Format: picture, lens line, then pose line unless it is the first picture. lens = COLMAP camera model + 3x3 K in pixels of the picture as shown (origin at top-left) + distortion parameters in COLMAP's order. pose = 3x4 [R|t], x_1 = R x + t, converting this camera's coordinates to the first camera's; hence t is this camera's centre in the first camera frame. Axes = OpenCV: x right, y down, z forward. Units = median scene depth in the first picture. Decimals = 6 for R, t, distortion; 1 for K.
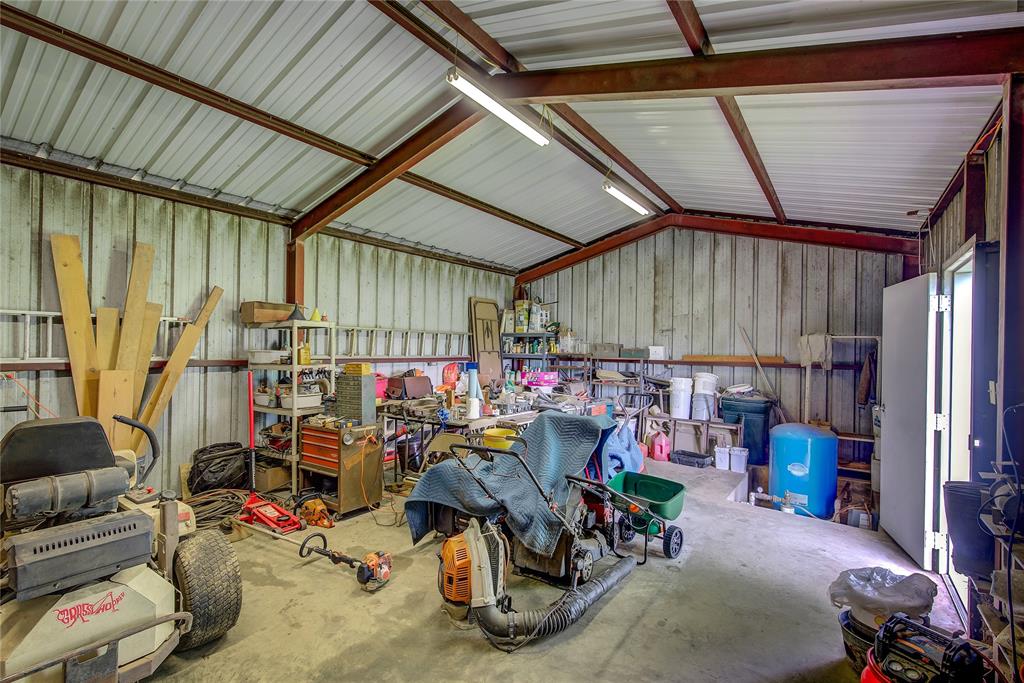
lens RADIAL K [[465.8, 0, 511.3], [0, 465.8, 346.5], [0, 0, 1]] dist [-0.000440, 0.001700]
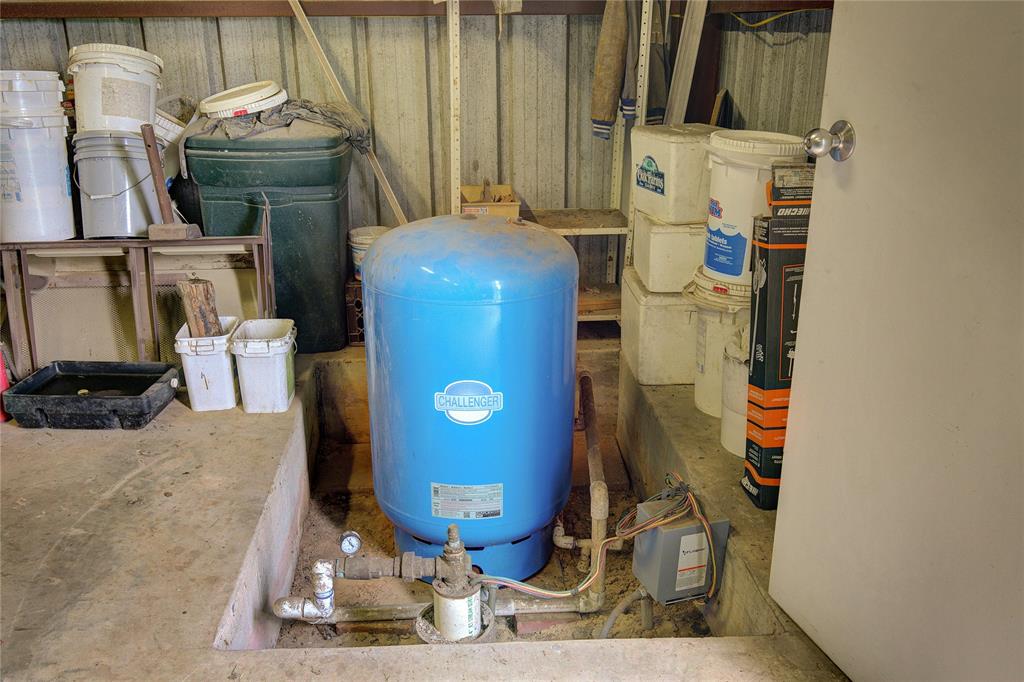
lens RADIAL K [[891.0, 0, 512.2], [0, 891.0, 341.7], [0, 0, 1]] dist [0.009611, 0.001543]
pose [[0.763125, -0.237339, 0.601091, 0.268441], [0.020962, 0.938722, 0.344039, 0.047503], [-0.645911, -0.249945, 0.721337, 0.496460]]
